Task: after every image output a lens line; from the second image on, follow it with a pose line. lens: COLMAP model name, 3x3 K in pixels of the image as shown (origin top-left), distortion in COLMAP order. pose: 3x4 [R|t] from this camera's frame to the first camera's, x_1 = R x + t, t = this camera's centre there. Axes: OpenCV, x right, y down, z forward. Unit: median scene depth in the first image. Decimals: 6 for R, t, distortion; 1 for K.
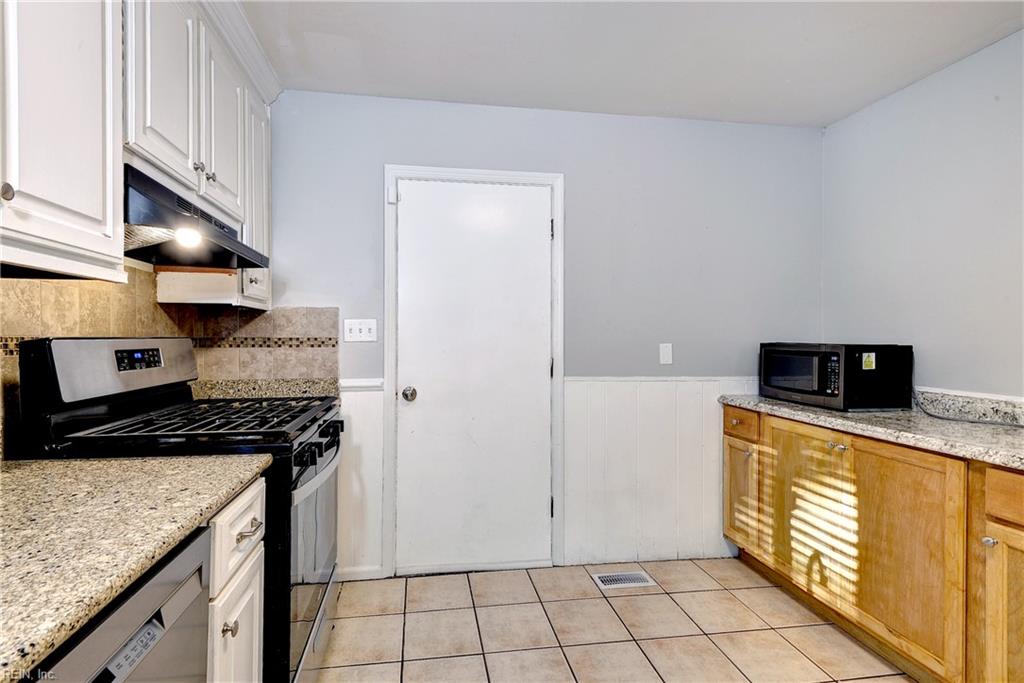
lens RADIAL K [[480.0, 0, 508.5], [0, 480.0, 343.3], [0, 0, 1]] dist [0.010517, -0.008854]
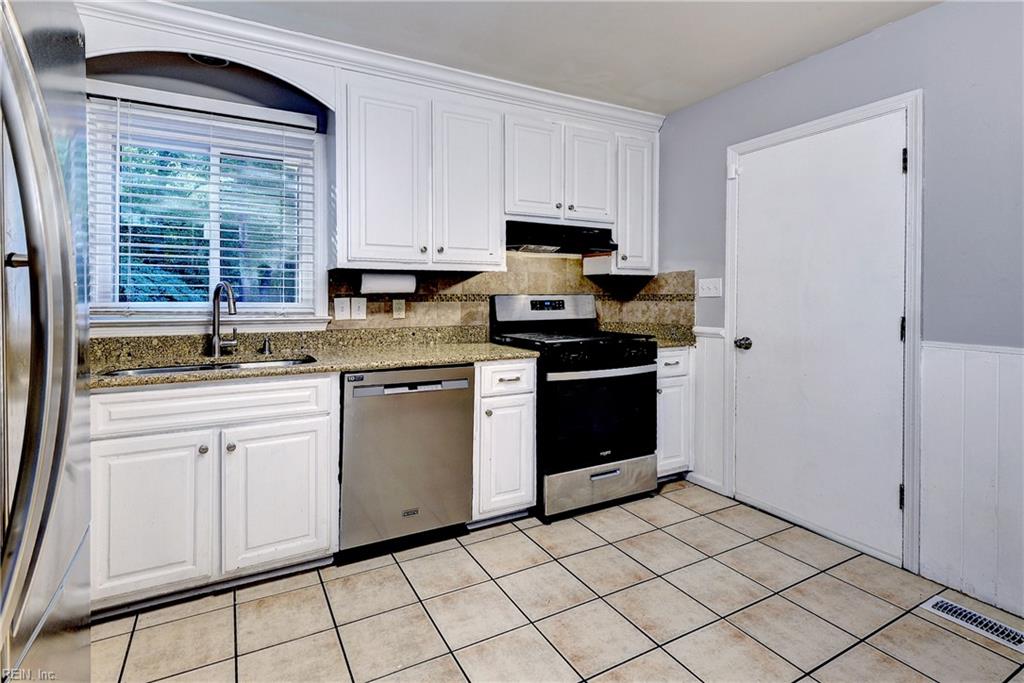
lens RADIAL K [[480.0, 0, 503.0], [0, 480.0, 298.2], [0, 0, 1]] dist [0.010517, -0.008854]
pose [[0.349085, 0.002437, -0.937088, 0.686225], [-0.006076, 0.999981, 0.000337, 0.002458], [0.937072, 0.005577, 0.349093, 0.069632]]
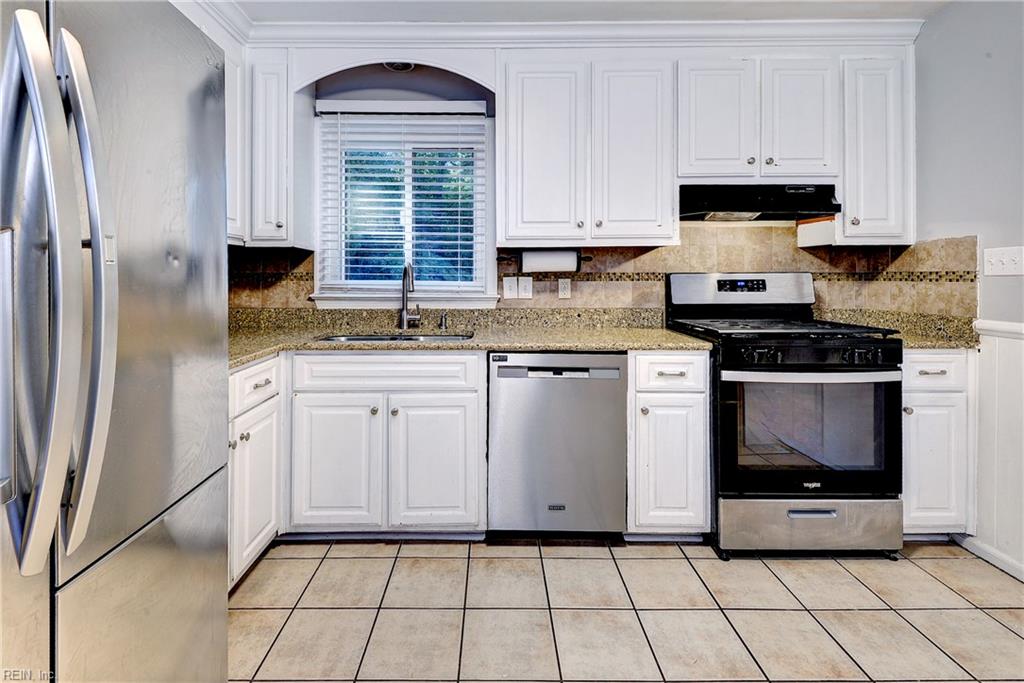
lens RADIAL K [[480.0, 0, 517.4], [0, 480.0, 274.6], [0, 0, 1]] dist [0.010517, -0.008854]
pose [[-0.124676, -0.005678, -0.992181, 0.611021], [-0.007079, 0.999963, -0.004833, 0.004984], [0.992172, 0.006421, -0.124712, 0.298588]]
